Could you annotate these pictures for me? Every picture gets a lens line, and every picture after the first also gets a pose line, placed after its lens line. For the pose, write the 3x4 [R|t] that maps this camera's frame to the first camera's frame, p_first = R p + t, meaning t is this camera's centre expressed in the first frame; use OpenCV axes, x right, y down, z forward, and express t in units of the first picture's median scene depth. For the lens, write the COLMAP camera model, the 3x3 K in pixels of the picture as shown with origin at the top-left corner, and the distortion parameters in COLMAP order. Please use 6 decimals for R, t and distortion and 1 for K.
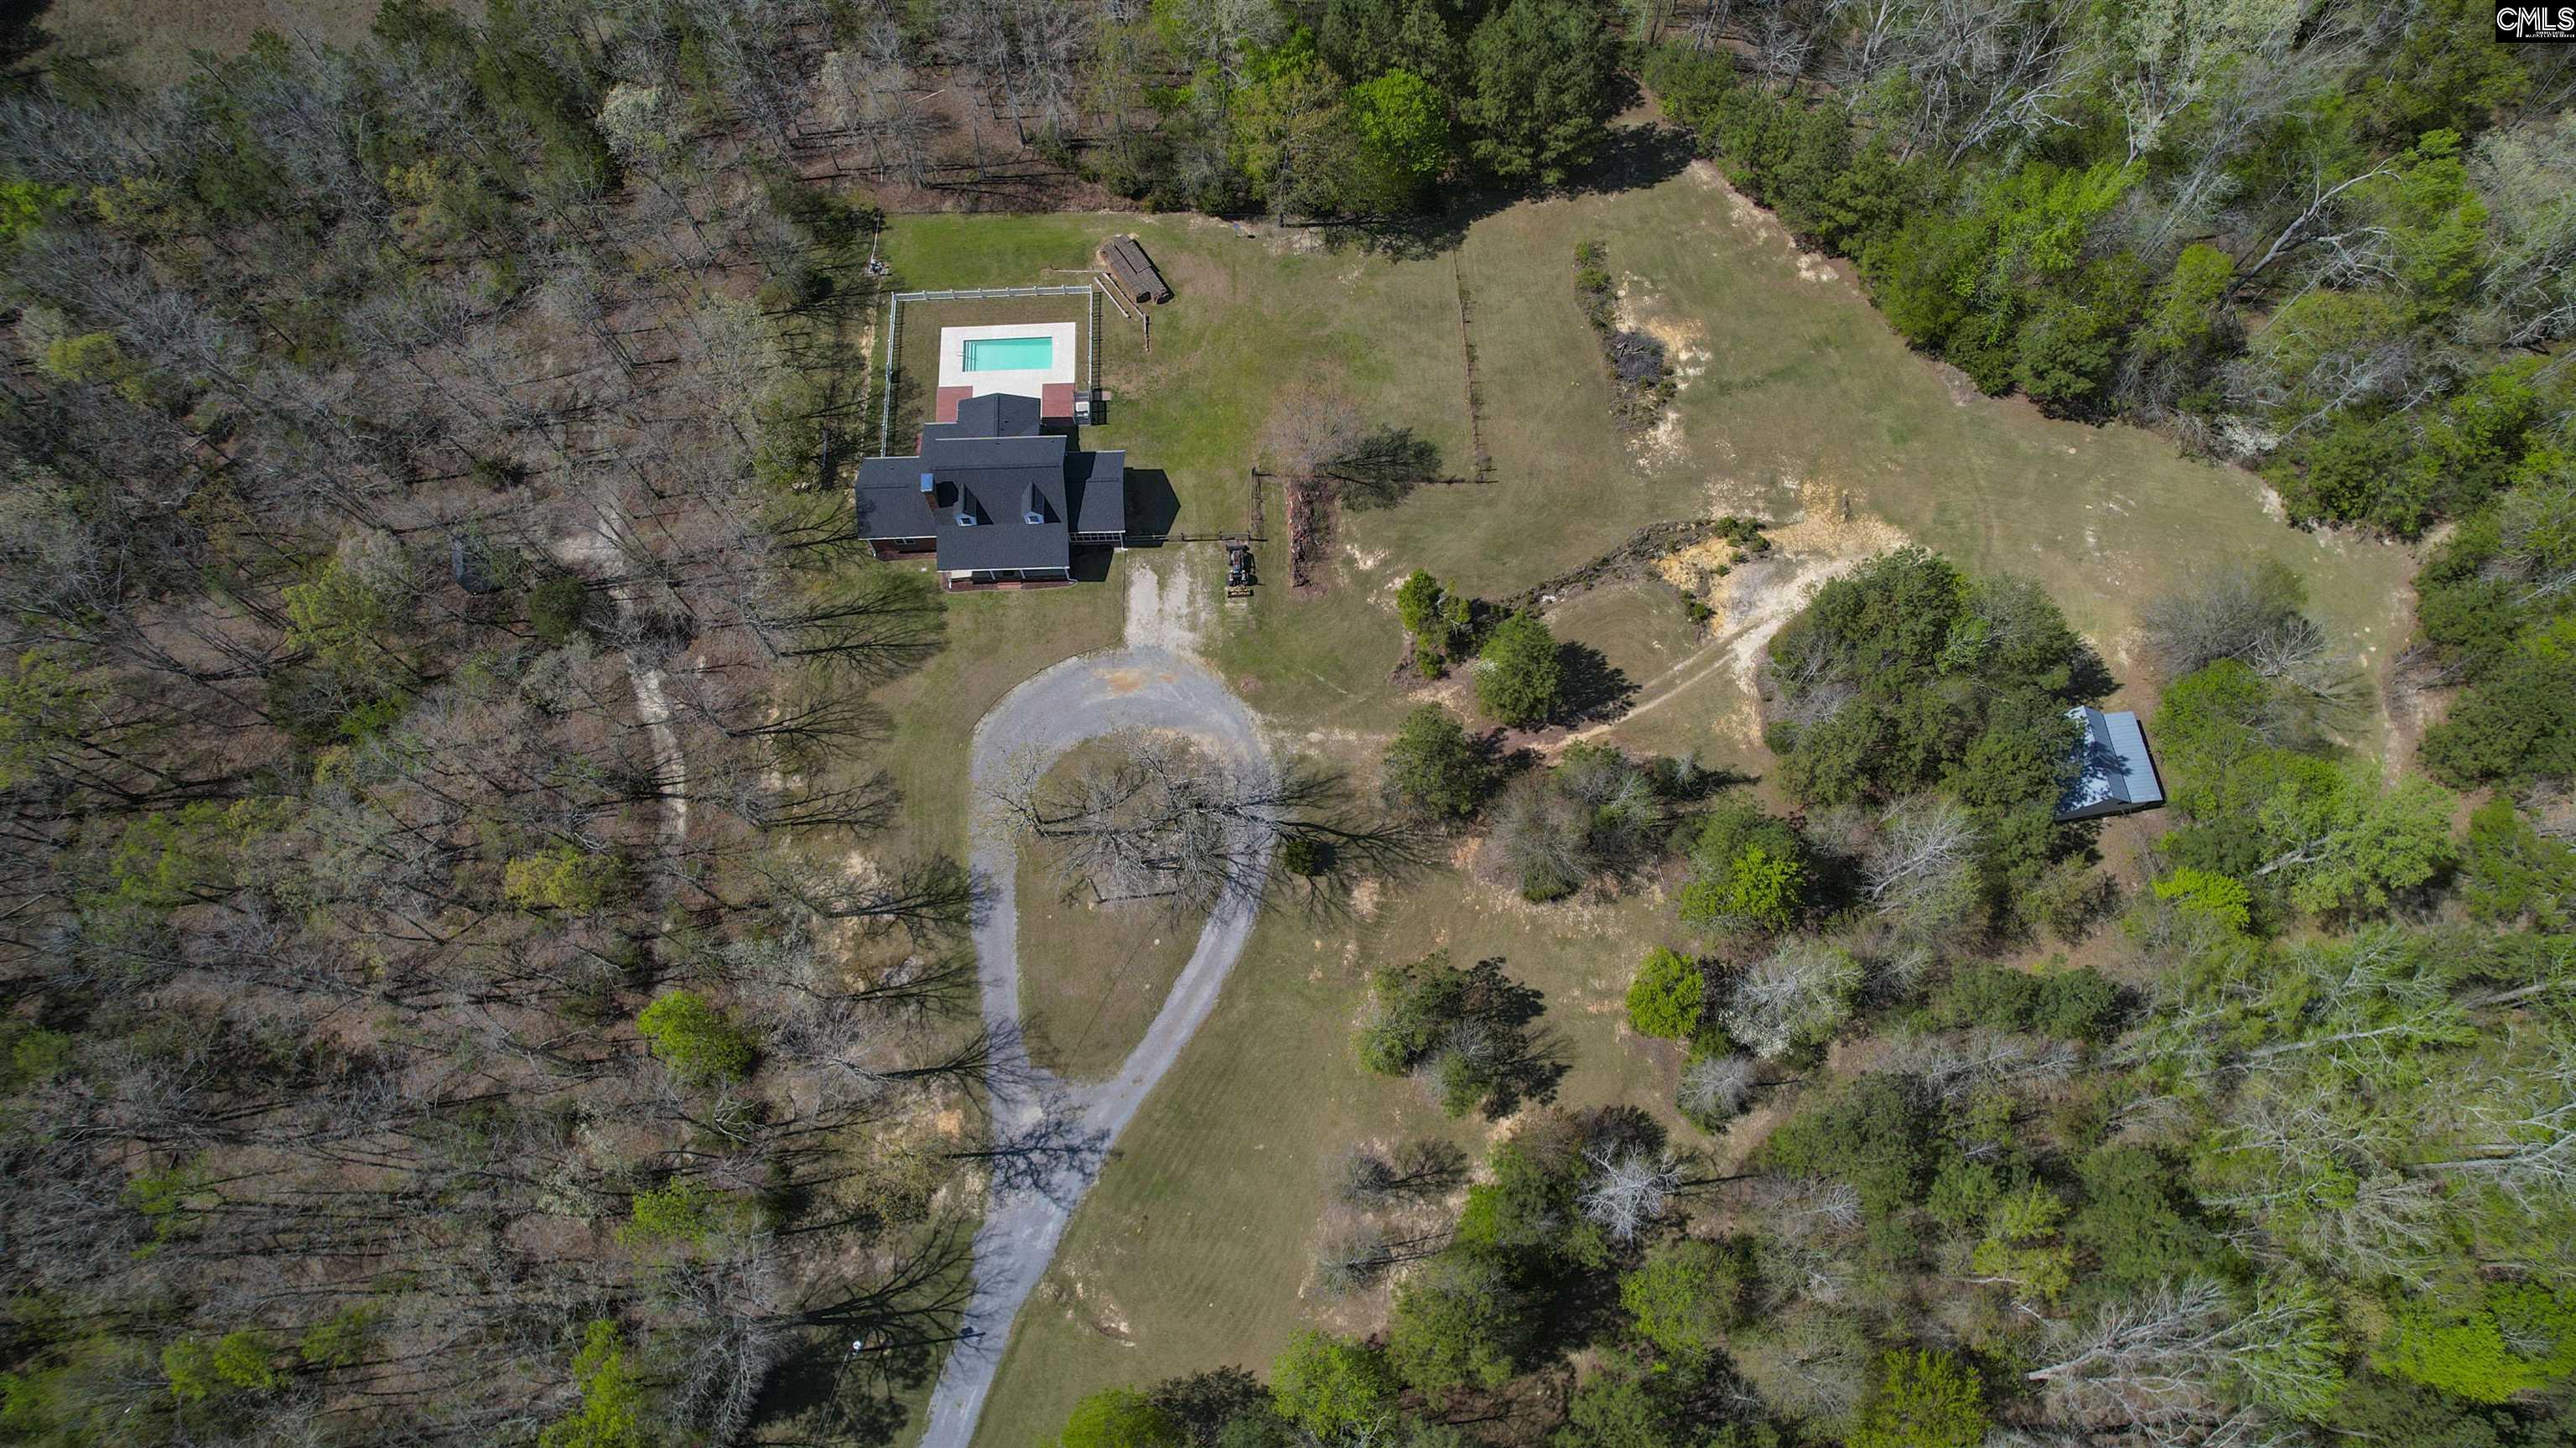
lens RADIAL K [[1655.8, 0, 1300.5], [0, 1655.8, 731.3], [0, 0, 1]] dist [-0.080025, 0.072231]
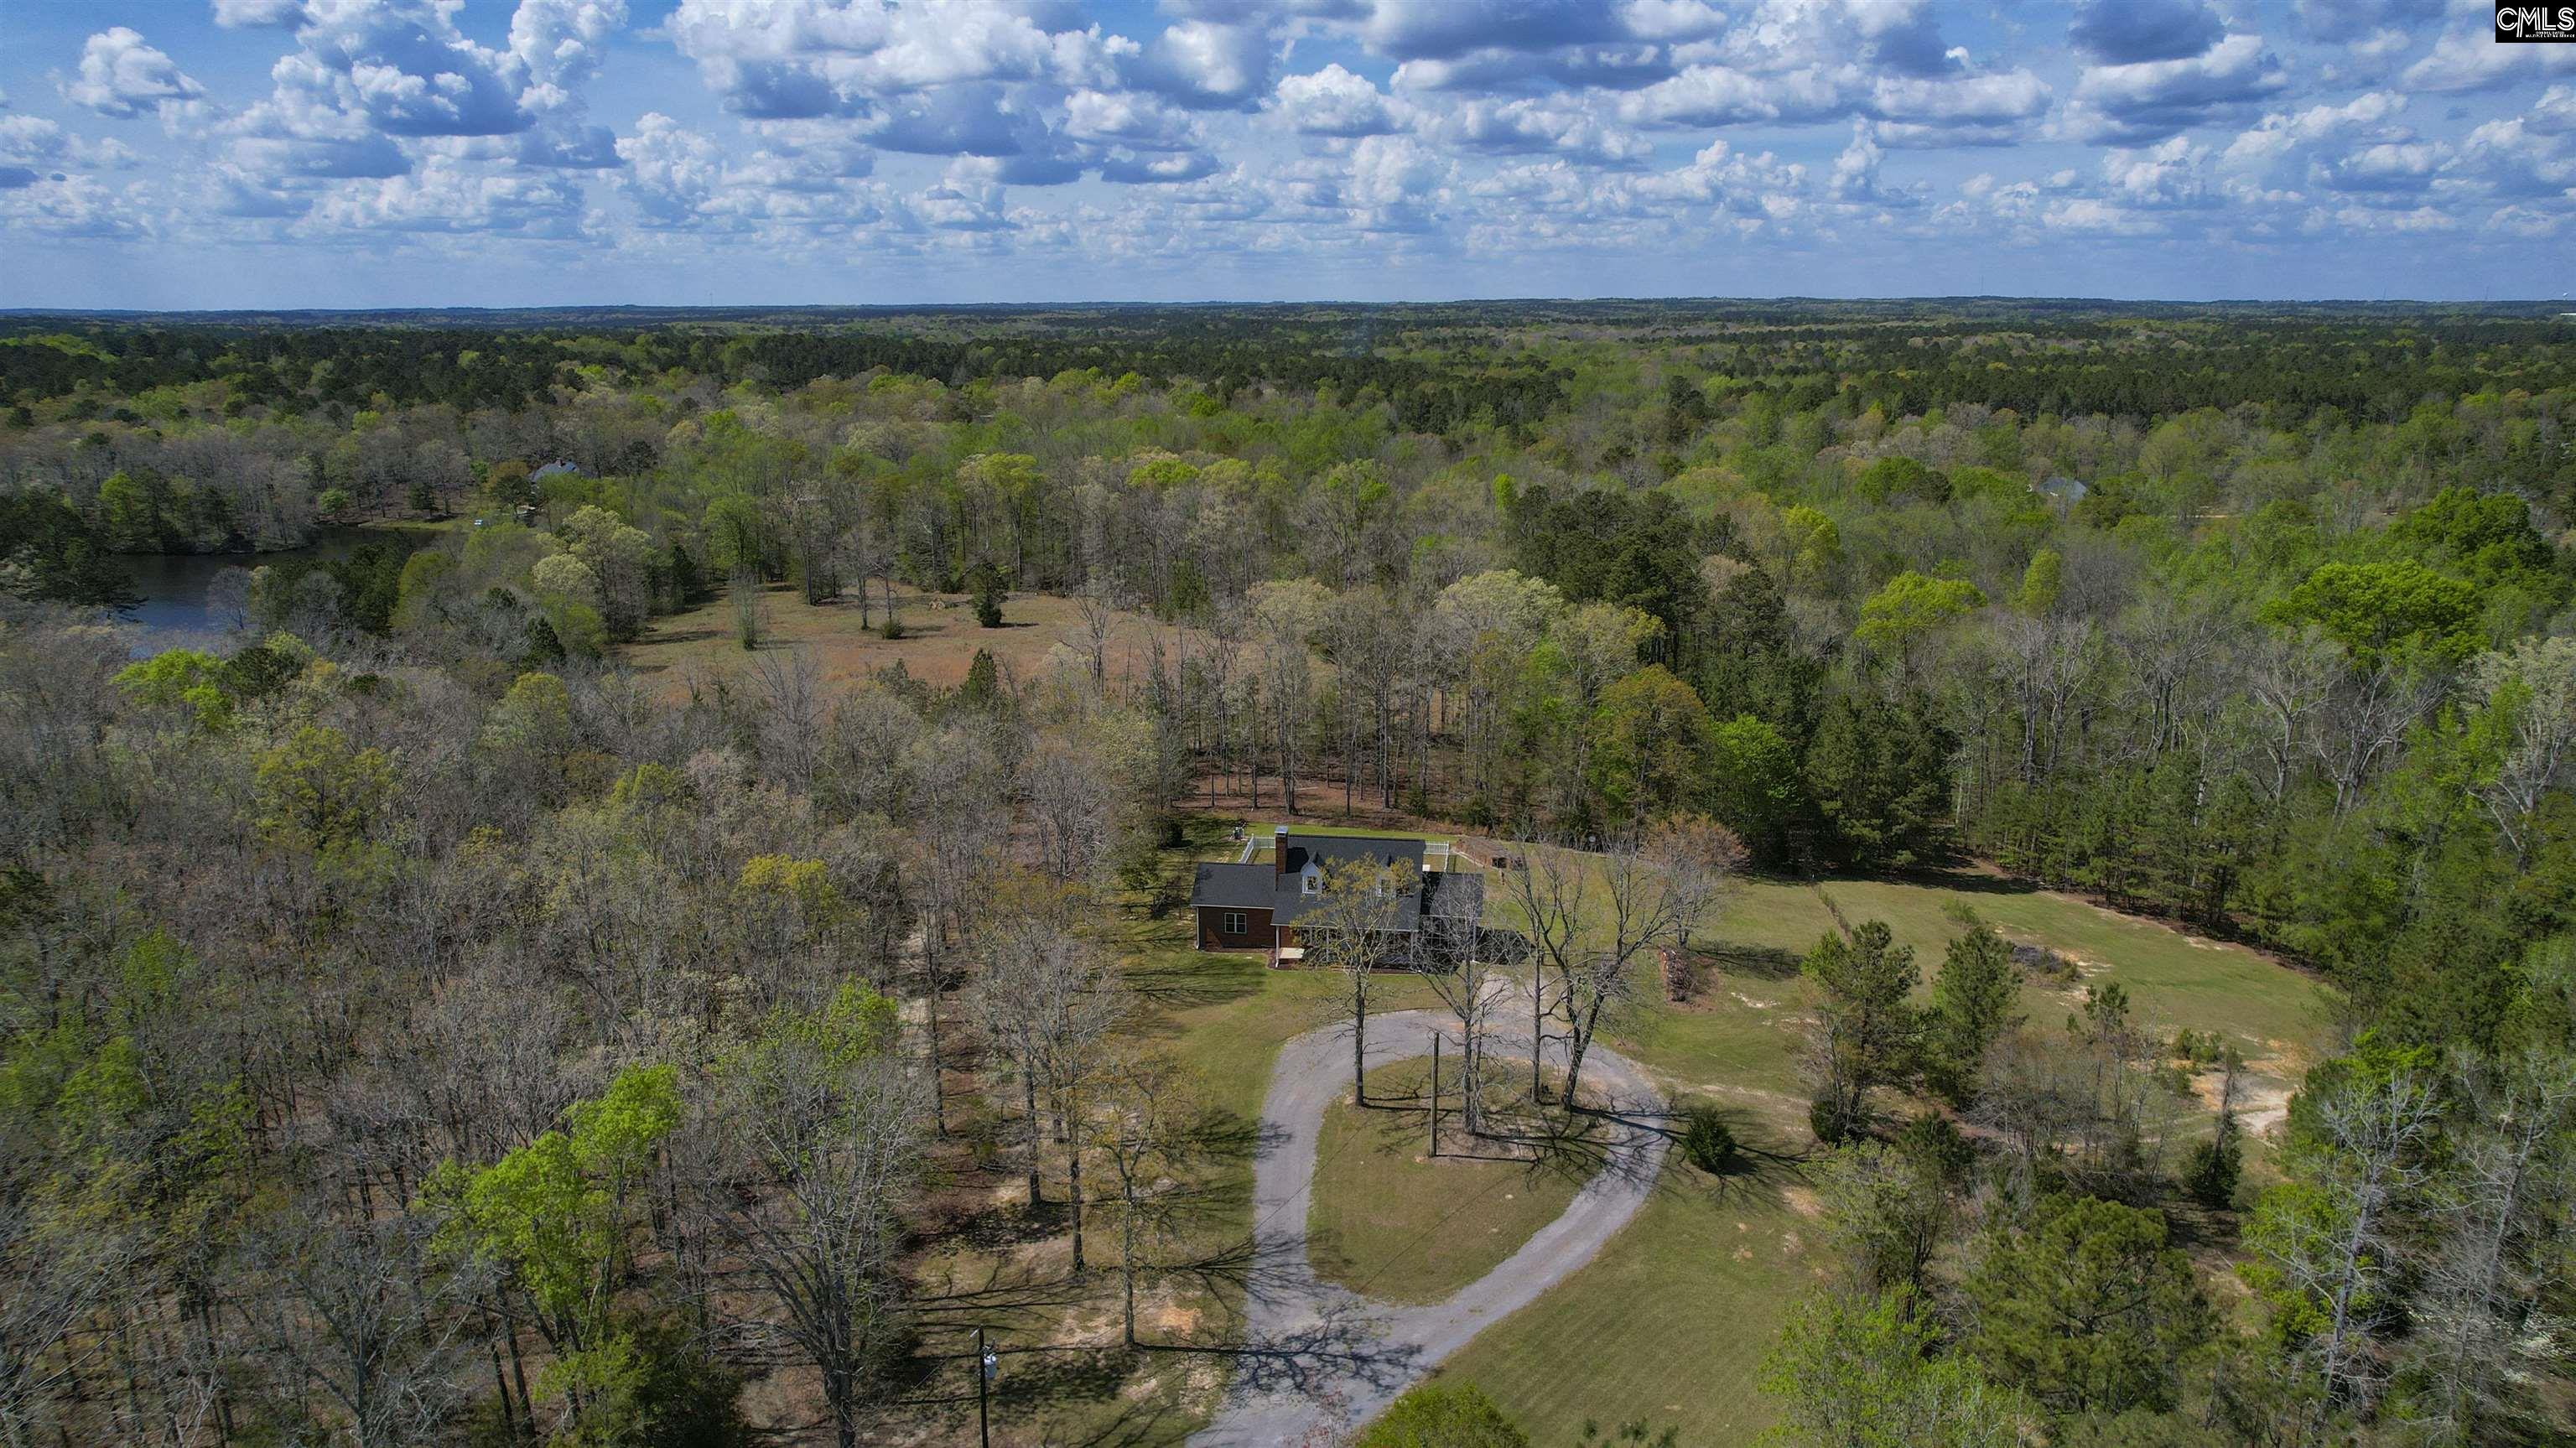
lens RADIAL K [[1655.8, 0, 1303.6], [0, 1655.8, 723.8], [0, 0, 1]] dist [-0.080025, 0.072231]
pose [[0.988097, 0.037782, -0.149120, -0.069270], [-0.145470, 0.544731, -0.825898, 0.551186], [0.050026, 0.837760, 0.543743, 0.405643]]
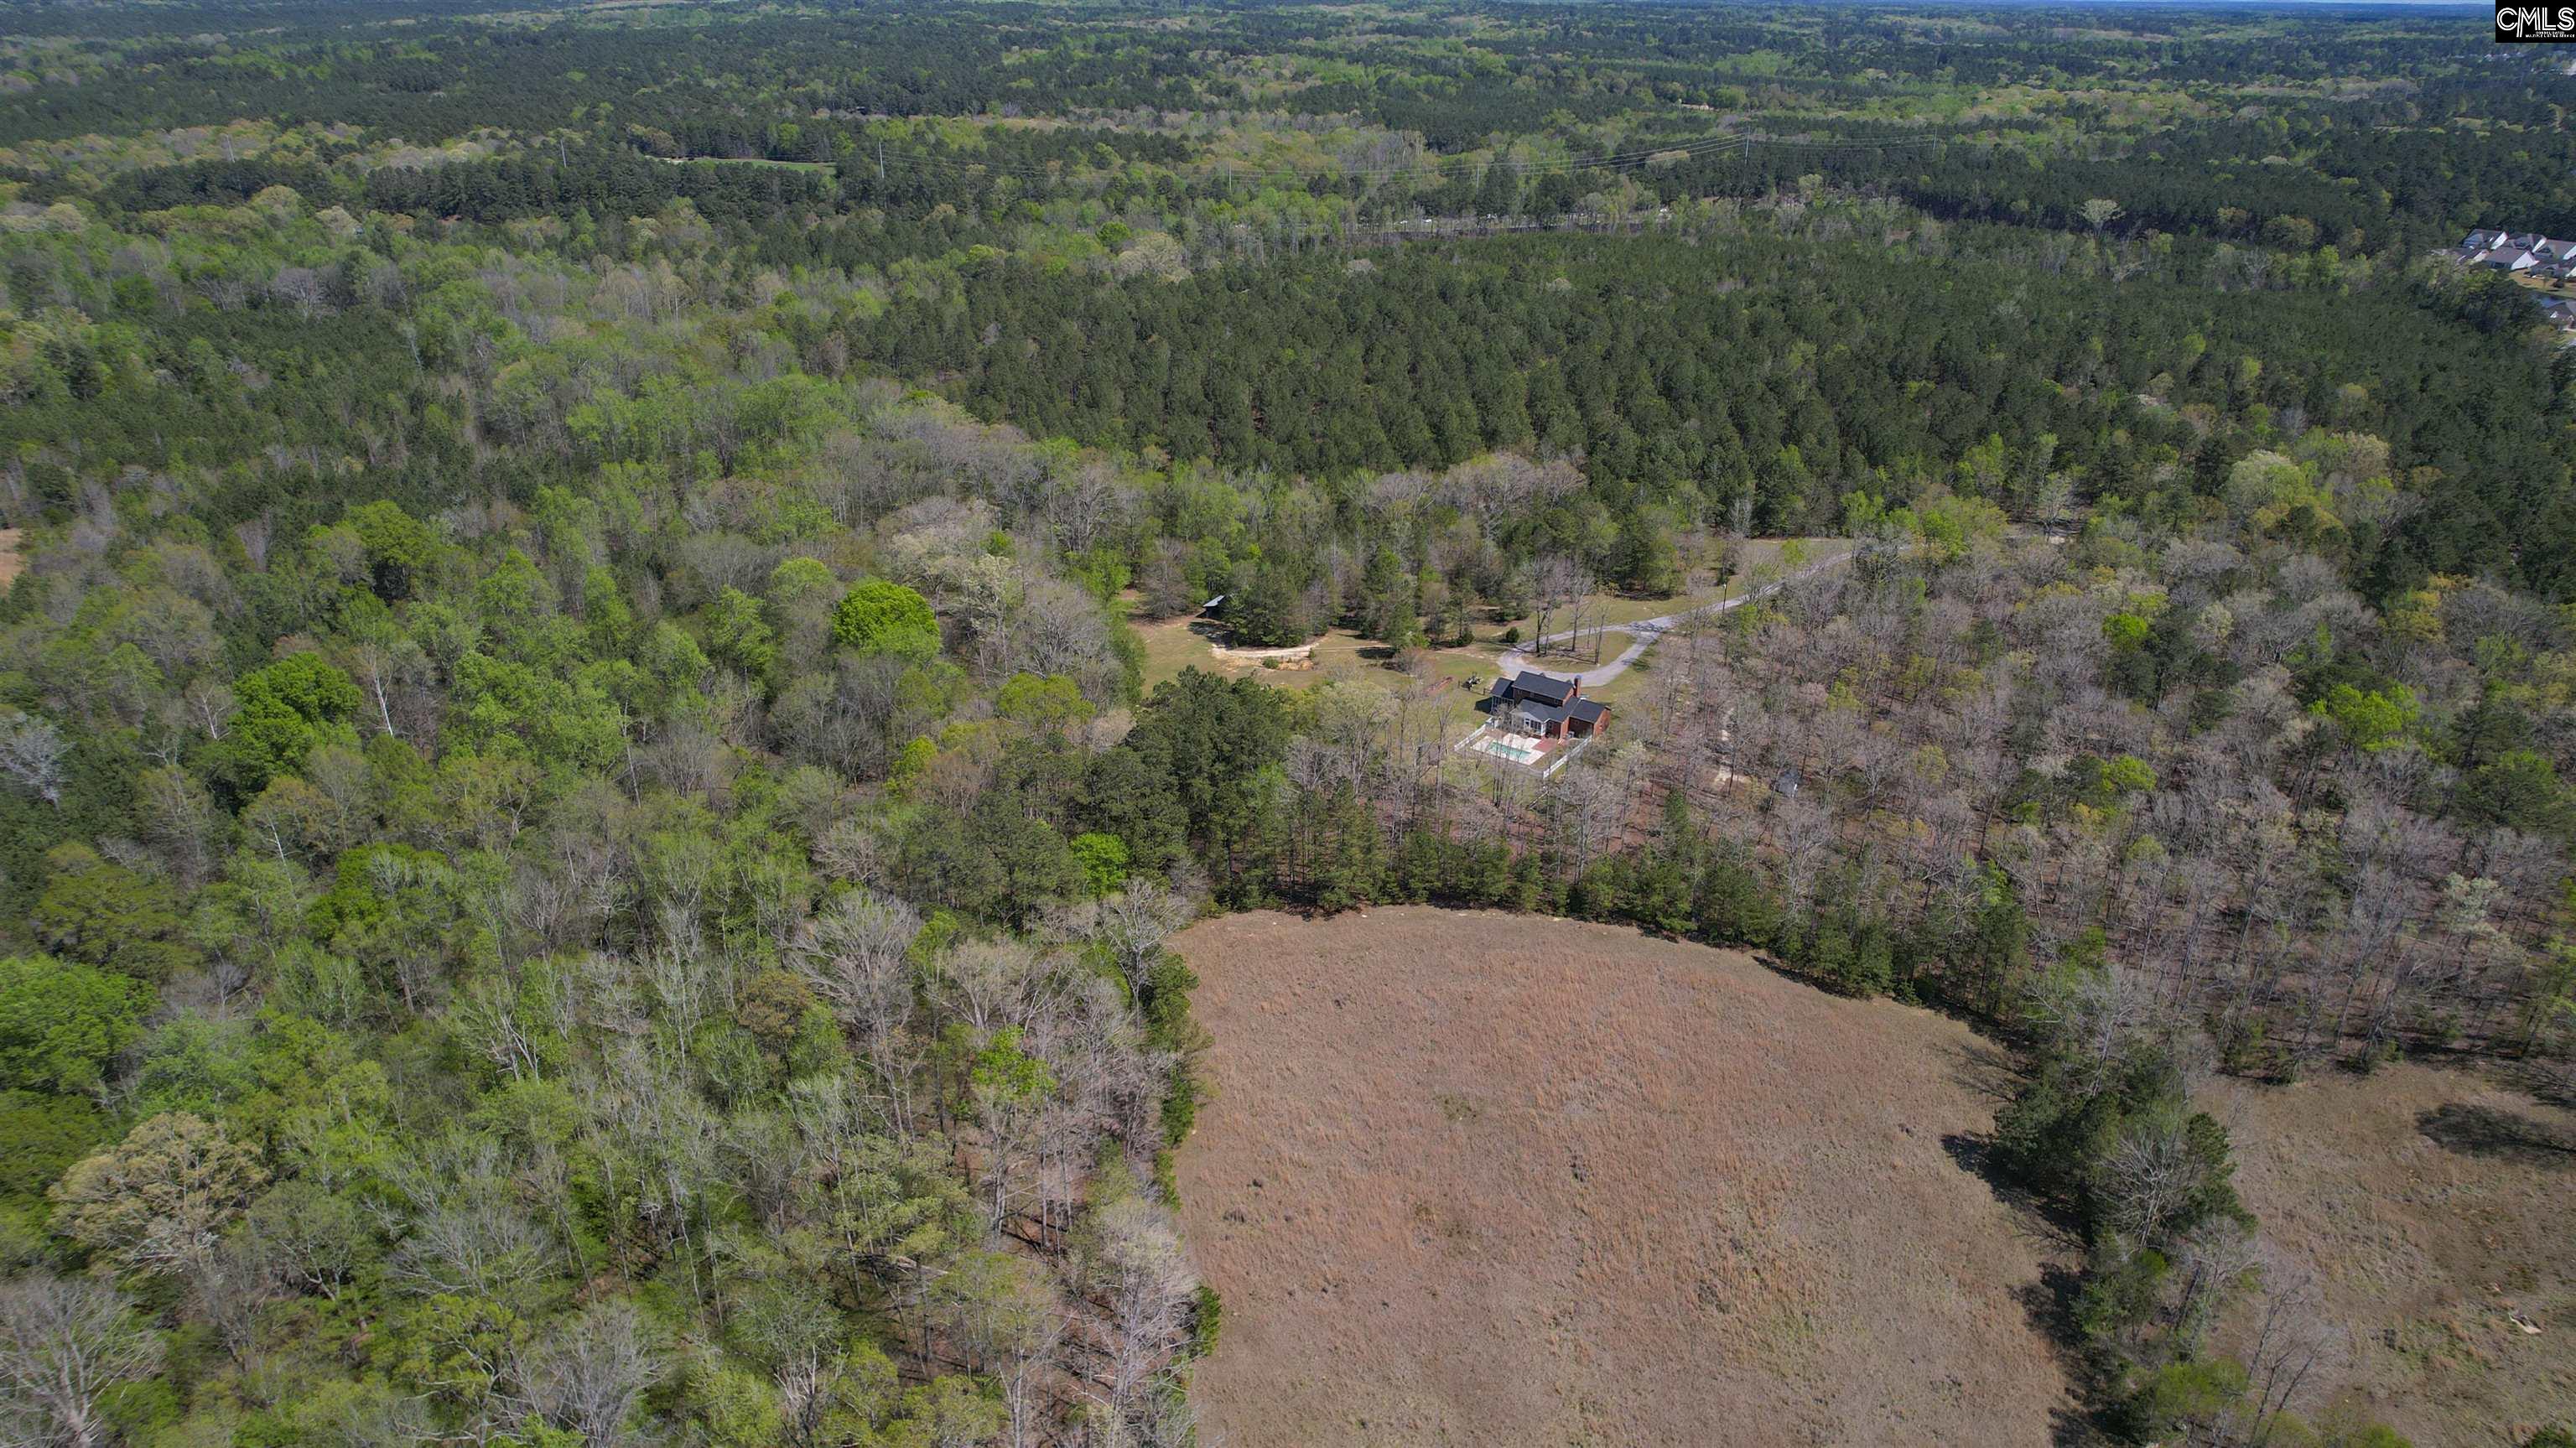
lens RADIAL K [[1655.8, 0, 1298.5], [0, 1655.8, 726.6], [0, 0, 1]] dist [-0.080025, 0.072231]
pose [[-0.797463, -0.266339, 0.541402, -1.096657], [0.565768, -0.018279, 0.824362, -2.109249], [-0.209663, 0.963706, 0.165263, 0.711997]]
